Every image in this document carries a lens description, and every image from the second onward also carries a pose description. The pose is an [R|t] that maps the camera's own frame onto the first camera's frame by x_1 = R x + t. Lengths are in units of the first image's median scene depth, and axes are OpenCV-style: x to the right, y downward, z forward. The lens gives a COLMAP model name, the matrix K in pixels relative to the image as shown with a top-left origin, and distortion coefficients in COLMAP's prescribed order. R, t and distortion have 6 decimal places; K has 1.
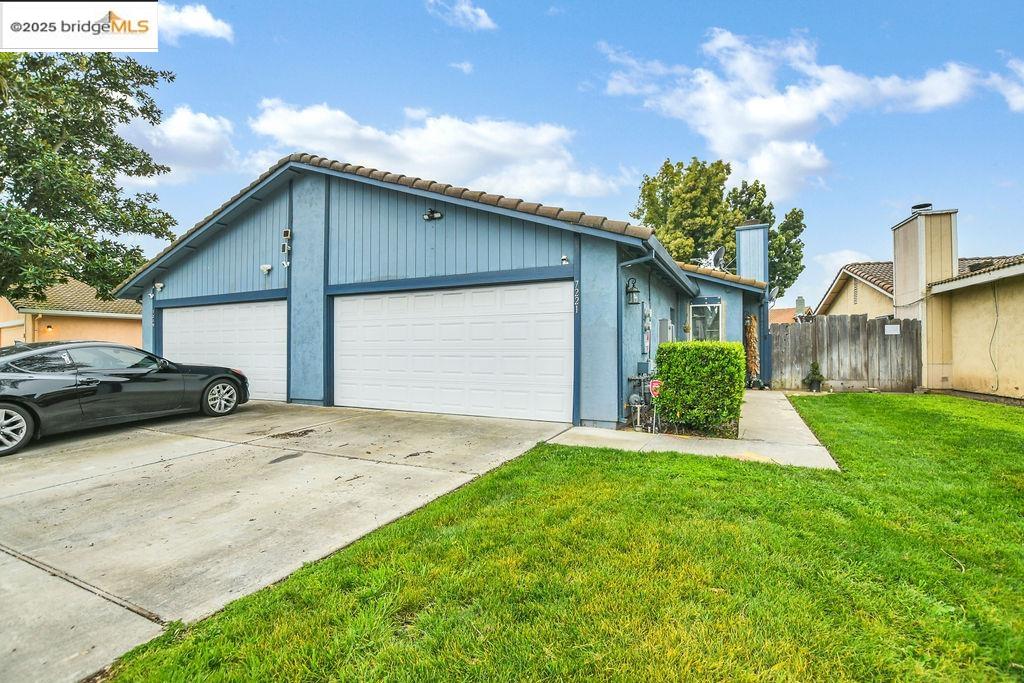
lens RADIAL K [[480.6, 0, 512.7], [0, 480.6, 344.6], [0, 0, 1]] dist [-0.024034, 0.001652]
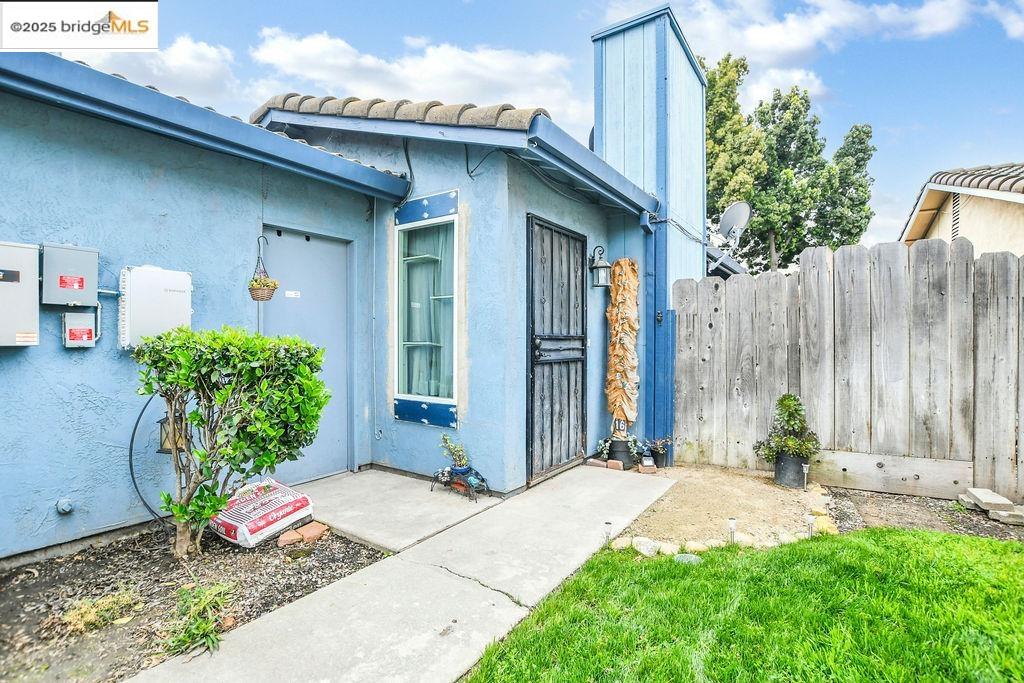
lens RADIAL K [[480.6, 0, 512.5], [0, 480.6, 342.8], [0, 0, 1]] dist [-0.024034, 0.001652]
pose [[0.988994, 0.002281, -0.147939, 0.495717], [-0.000396, 0.999918, 0.012767, -0.001673], [0.147956, -0.012568, 0.988914, 0.652899]]
